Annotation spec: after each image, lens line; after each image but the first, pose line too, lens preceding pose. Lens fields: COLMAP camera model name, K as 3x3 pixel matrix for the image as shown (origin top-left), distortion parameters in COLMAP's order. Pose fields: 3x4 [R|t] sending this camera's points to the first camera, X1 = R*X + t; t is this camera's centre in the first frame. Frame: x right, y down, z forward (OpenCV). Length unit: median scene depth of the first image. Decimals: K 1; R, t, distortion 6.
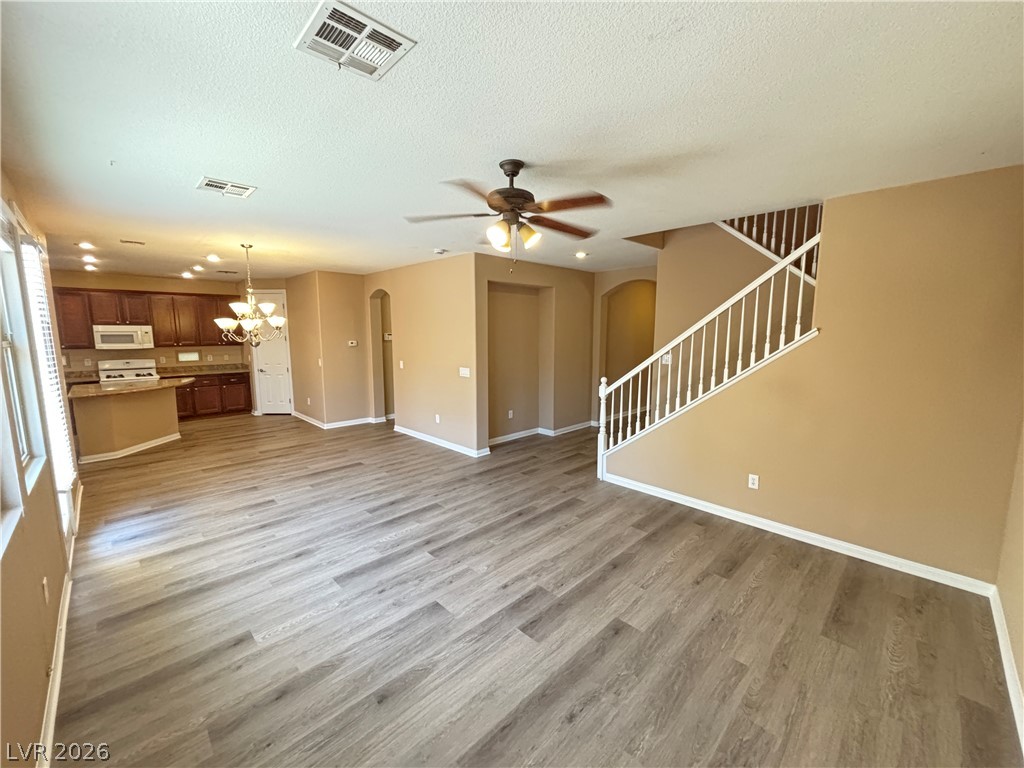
lens RADIAL K [[413.3, 0, 512.7], [0, 413.3, 380.8], [0, 0, 1]] dist [0.001206, -0.000324]
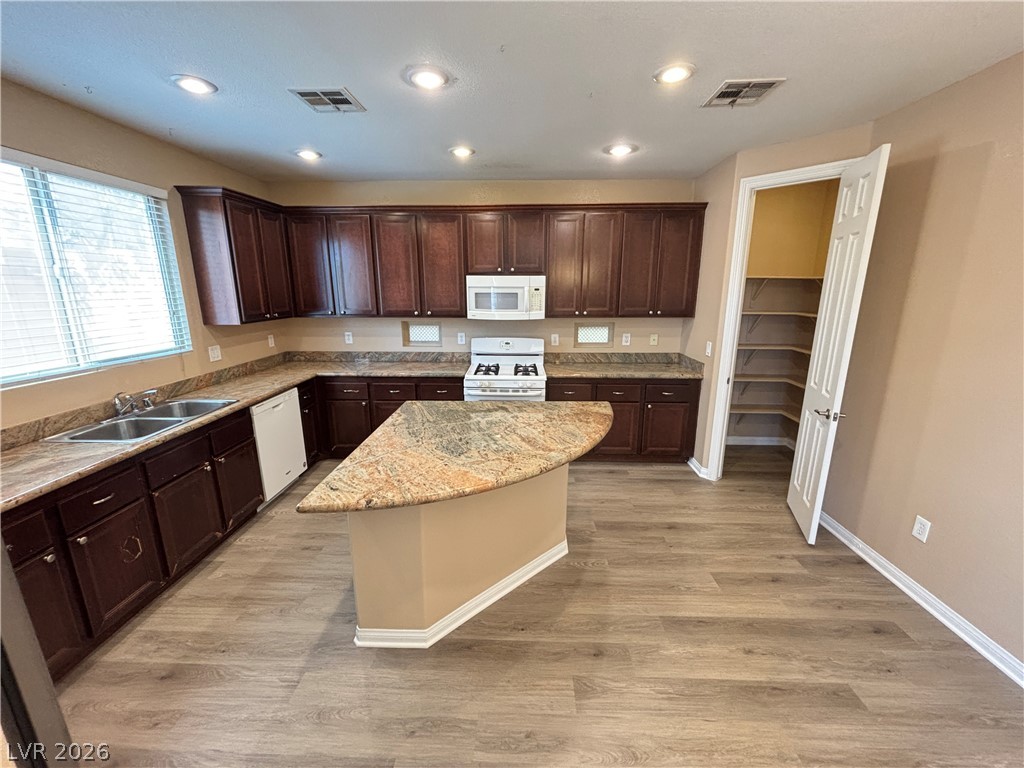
lens RADIAL K [[413.3, 0, 511.3], [0, 413.3, 382.5], [0, 0, 1]] dist [0.001206, -0.000324]
pose [[0.686120, 0.163887, -0.708788, -0.783914], [-0.087657, 0.985820, 0.143090, -0.109448], [0.722188, -0.036047, 0.690757, 0.925577]]
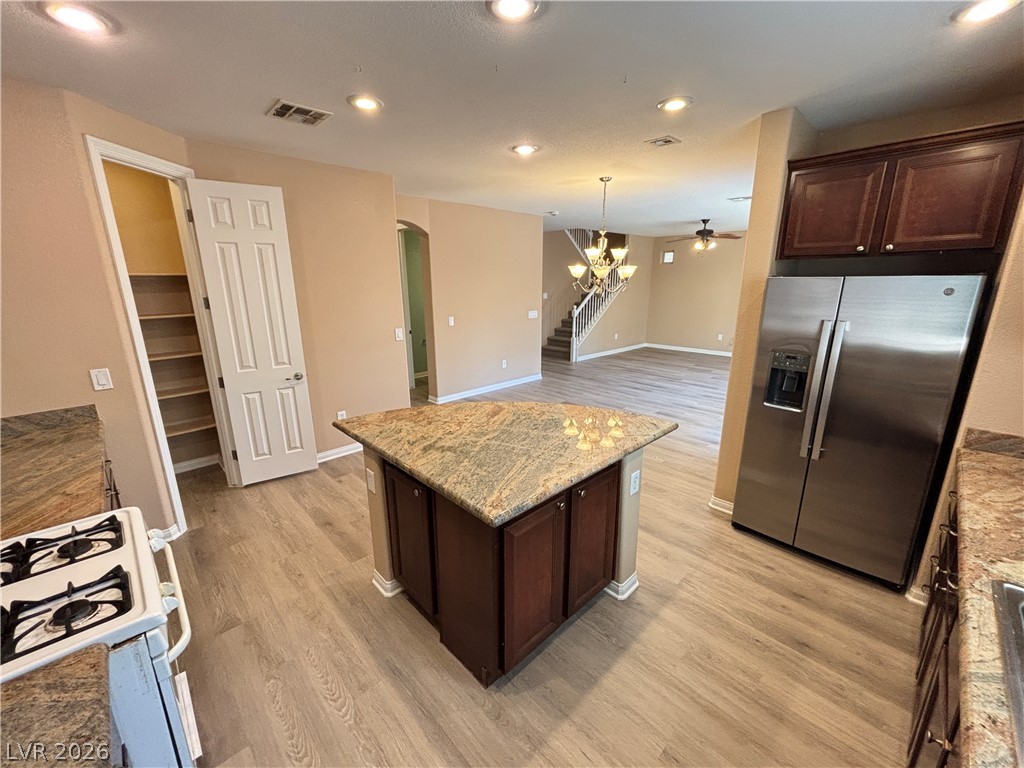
lens RADIAL K [[413.3, 0, 510.9], [0, 413.3, 382.0], [0, 0, 1]] dist [0.001206, -0.000324]
pose [[0.013179, -0.242816, 0.969983, -1.559209], [0.127356, 0.962574, 0.239231, -0.147812], [-0.991770, 0.120380, 0.043609, 1.187316]]
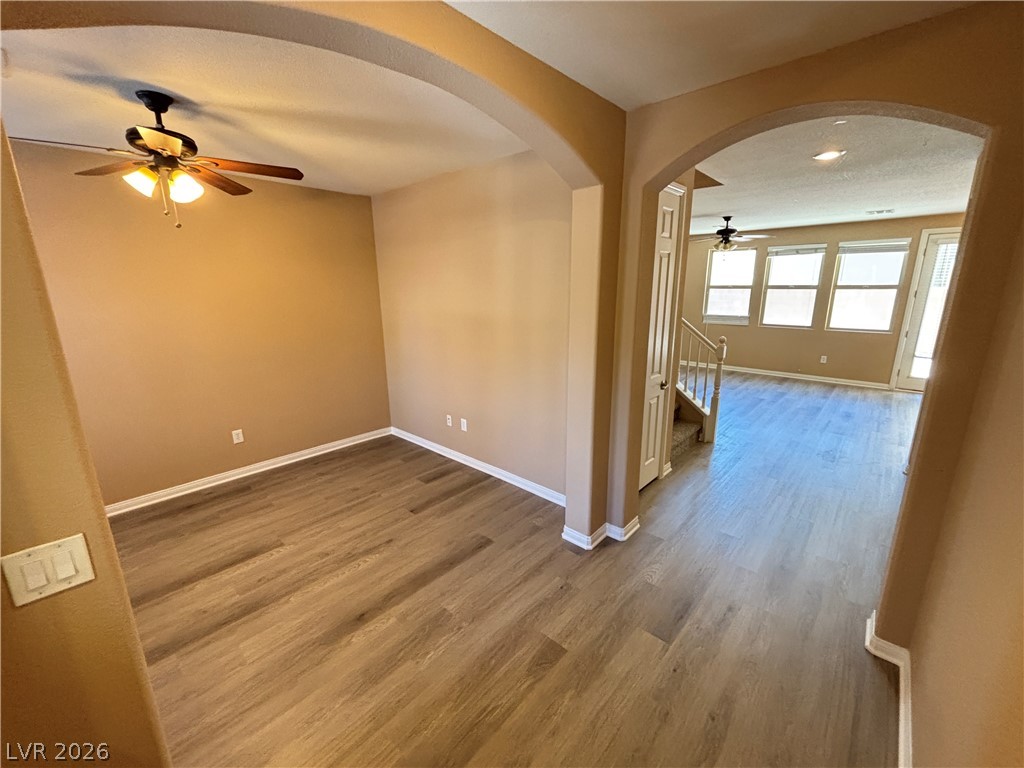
lens RADIAL K [[413.3, 0, 509.5], [0, 413.3, 384.1], [0, 0, 1]] dist [0.001206, -0.000324]
pose [[-0.999247, 0.019323, -0.033652, 0.717590], [0.006158, 0.935185, 0.354107, -0.238208], [0.038313, 0.353633, -0.934599, 1.834834]]
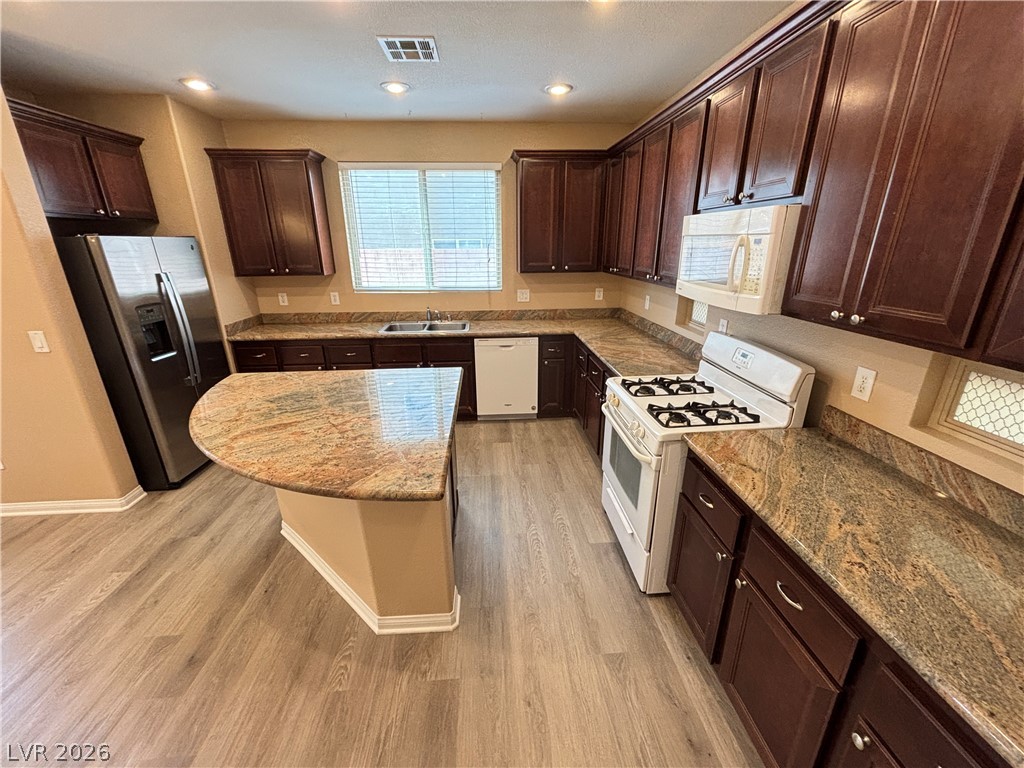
lens RADIAL K [[413.3, 0, 510.0], [0, 413.3, 383.3], [0, 0, 1]] dist [0.001206, -0.000324]
pose [[-0.655006, 0.248662, -0.713536, -0.951570], [-0.085074, 0.914029, 0.396628, -0.186572], [0.750819, 0.320497, -0.577540, 1.588609]]
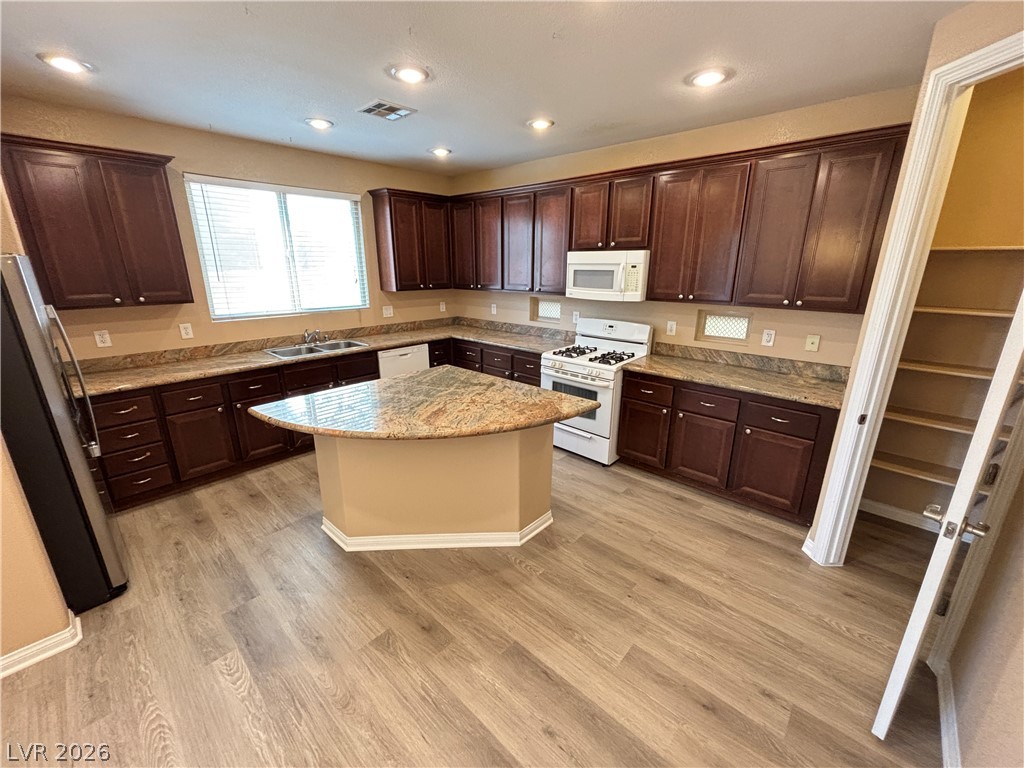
lens RADIAL K [[413.3, 0, 510.5], [0, 413.3, 383.7], [0, 0, 1]] dist [0.001206, -0.000324]
pose [[0.046545, 0.280750, -0.958652, -0.639723], [-0.123554, 0.953941, 0.273371, -0.153378], [0.991246, 0.105721, 0.079089, 1.276146]]
